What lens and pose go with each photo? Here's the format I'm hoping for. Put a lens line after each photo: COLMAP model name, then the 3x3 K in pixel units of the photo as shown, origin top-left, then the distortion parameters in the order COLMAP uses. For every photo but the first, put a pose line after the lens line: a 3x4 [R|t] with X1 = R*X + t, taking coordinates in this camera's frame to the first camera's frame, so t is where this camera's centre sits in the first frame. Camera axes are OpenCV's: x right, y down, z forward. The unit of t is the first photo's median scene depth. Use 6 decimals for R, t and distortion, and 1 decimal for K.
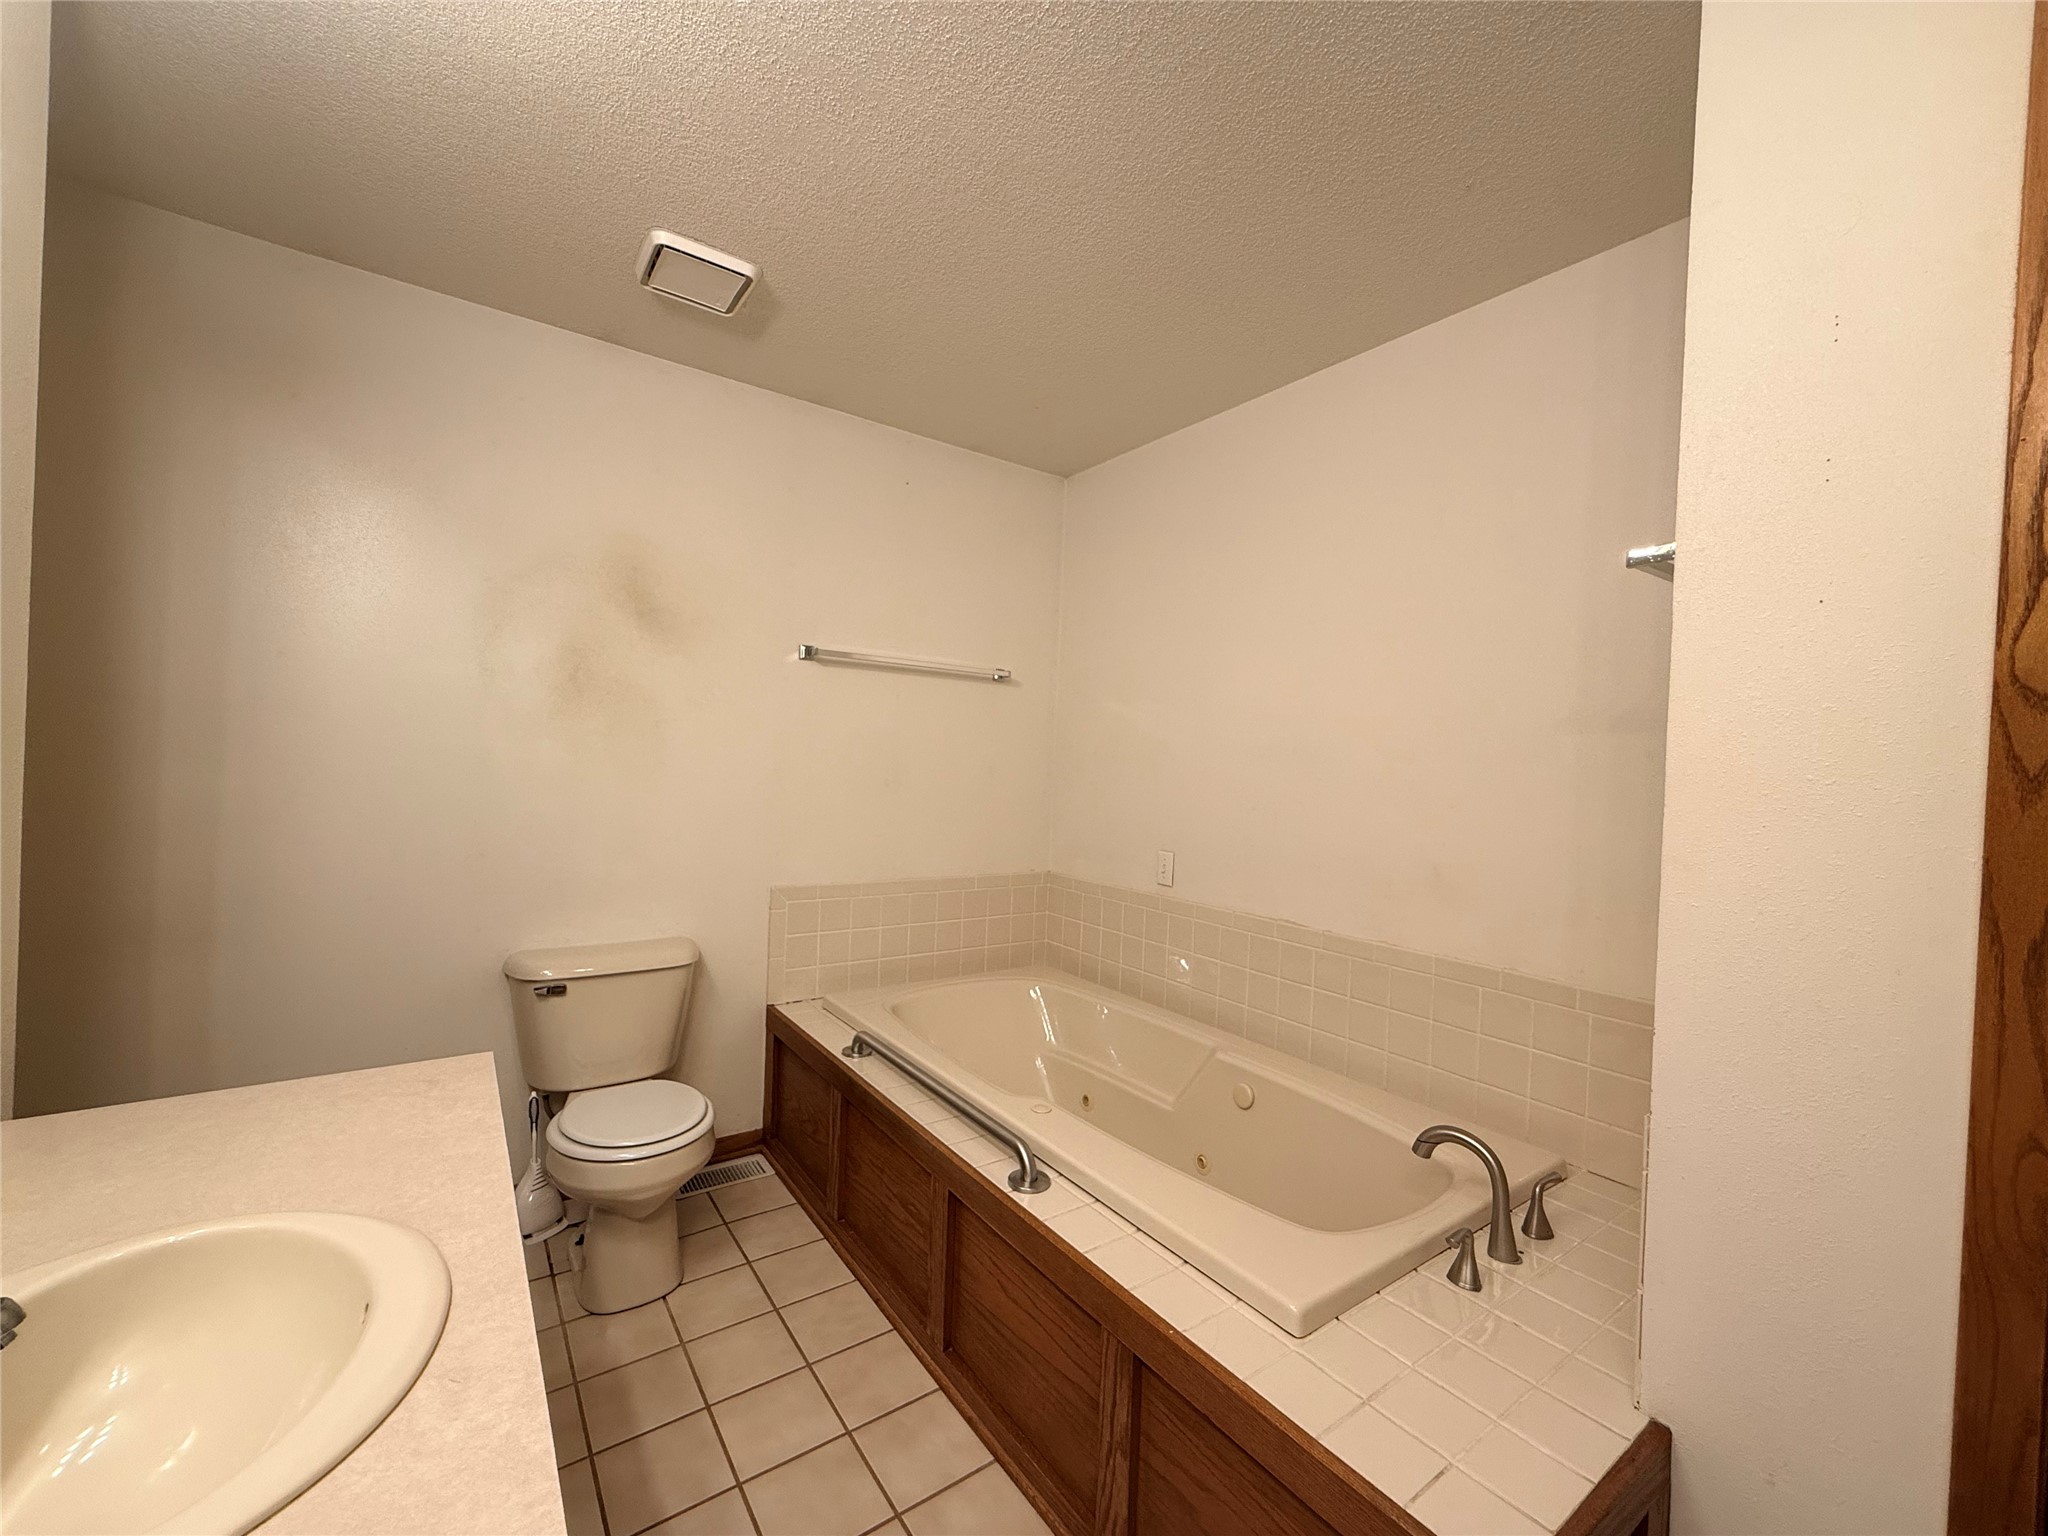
lens RADIAL K [[817.5, 0, 1030.4], [0, 817.5, 770.1], [0, 0, 1]] dist [0.001618, 0.000357]
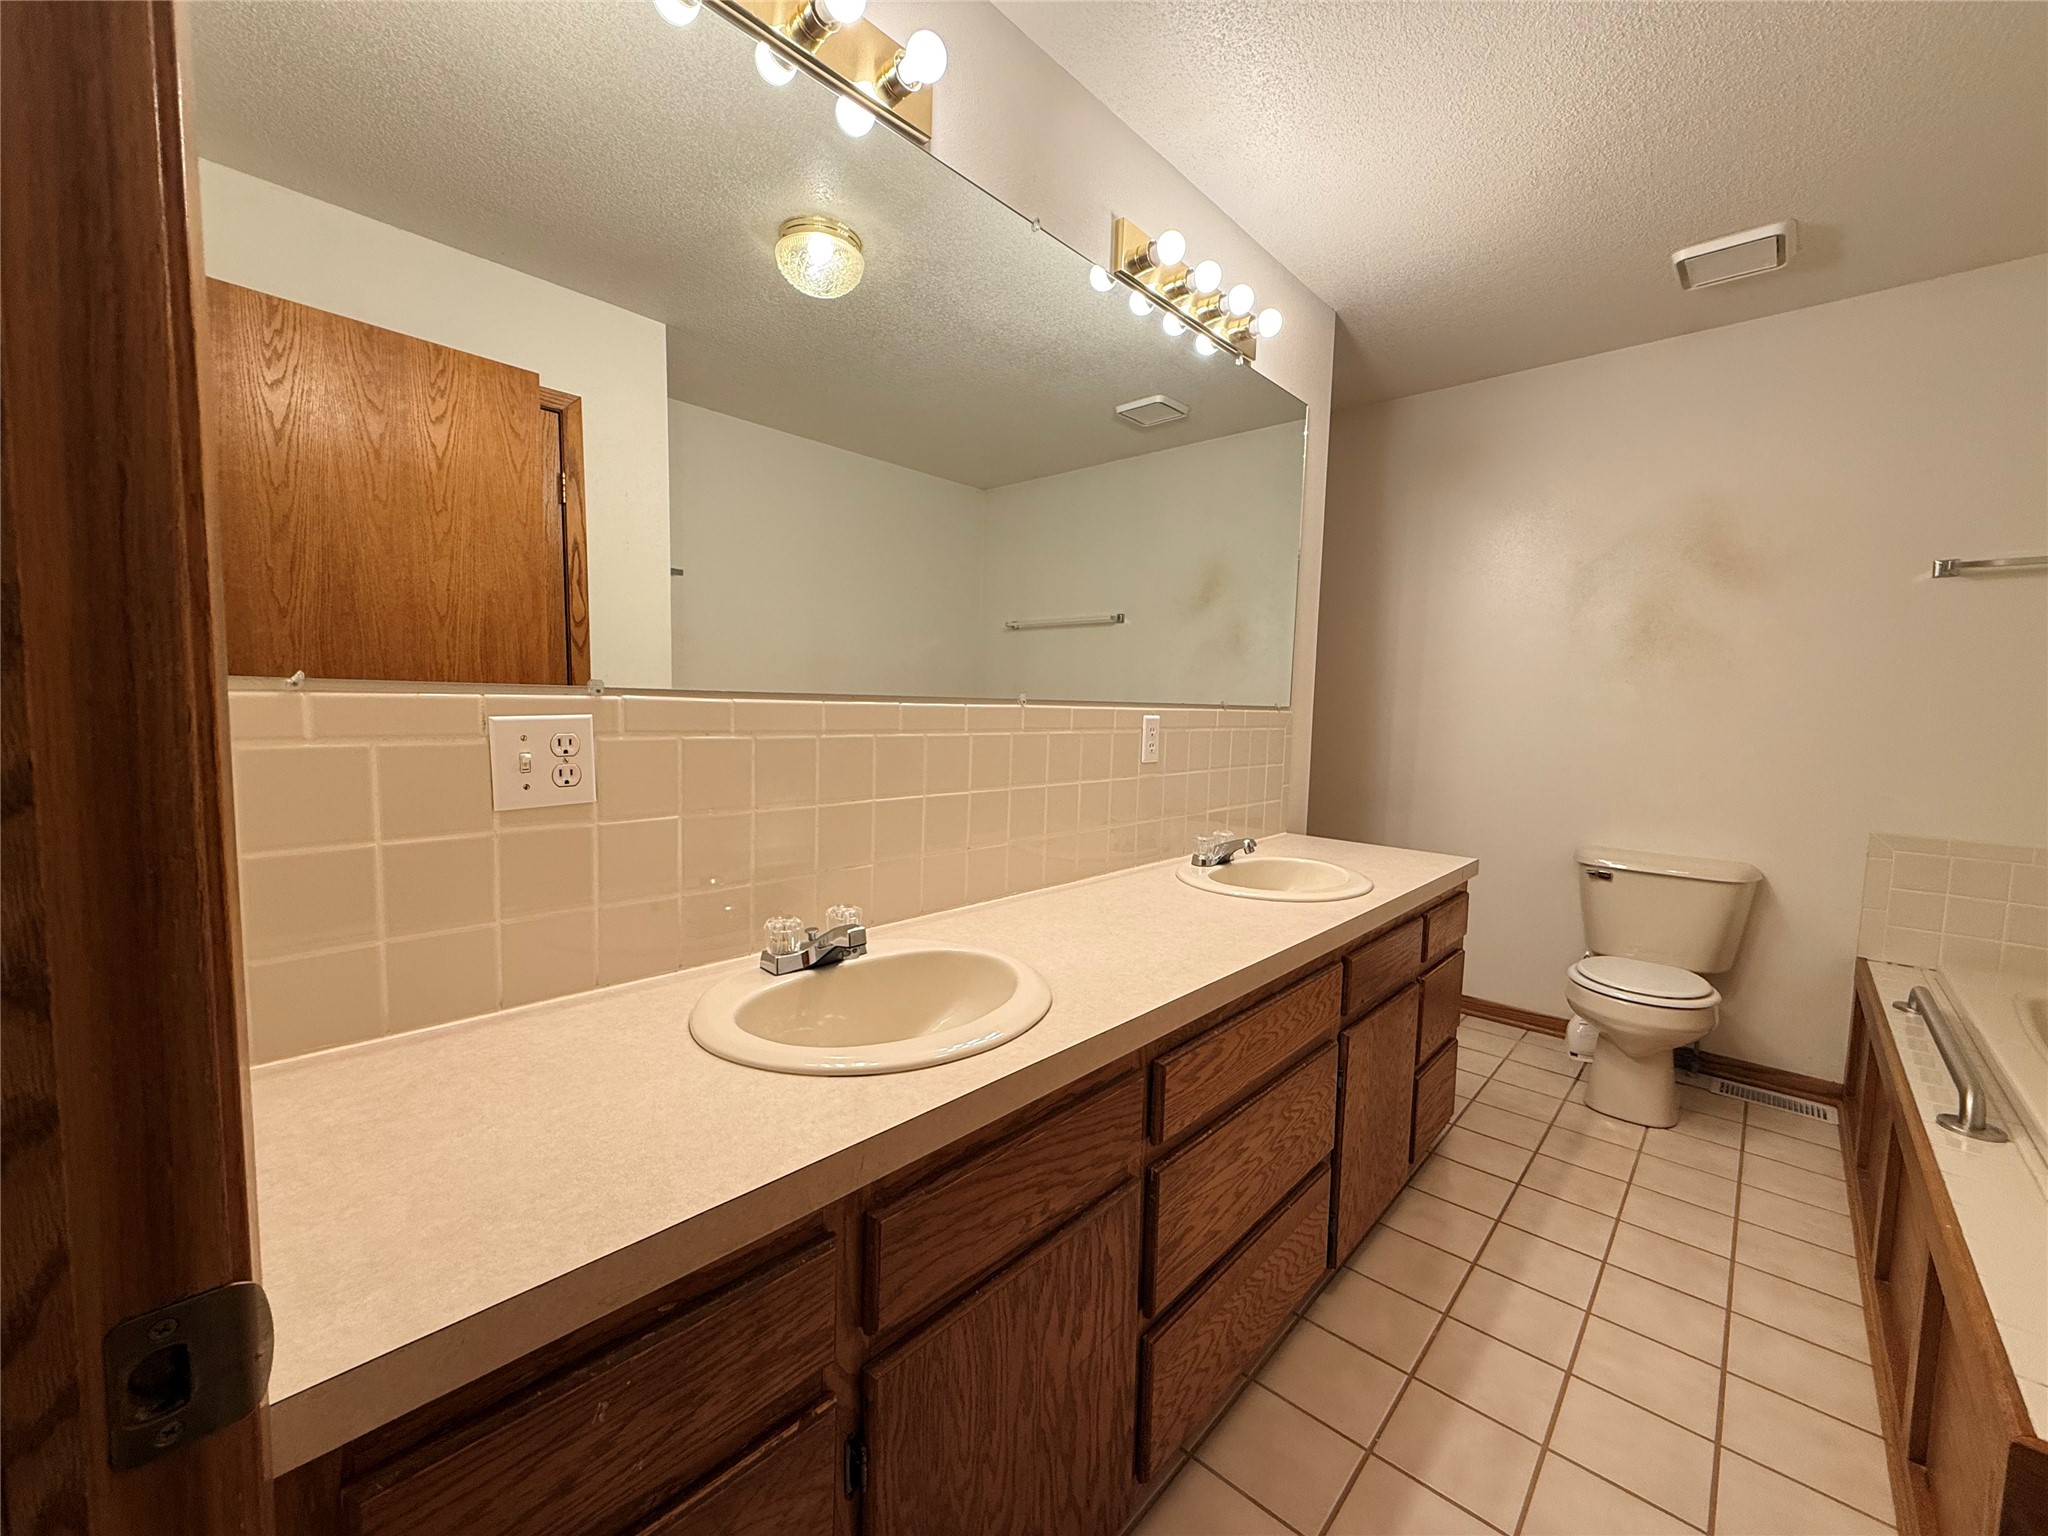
lens RADIAL K [[817.5, 0, 1021.2], [0, 817.5, 773.3], [0, 0, 1]] dist [0.001618, 0.000357]
pose [[0.201808, 0.050183, -0.978139, 0.484937], [-0.023926, 0.998641, 0.046299, 0.069750], [0.979133, 0.014060, 0.202734, -0.161945]]
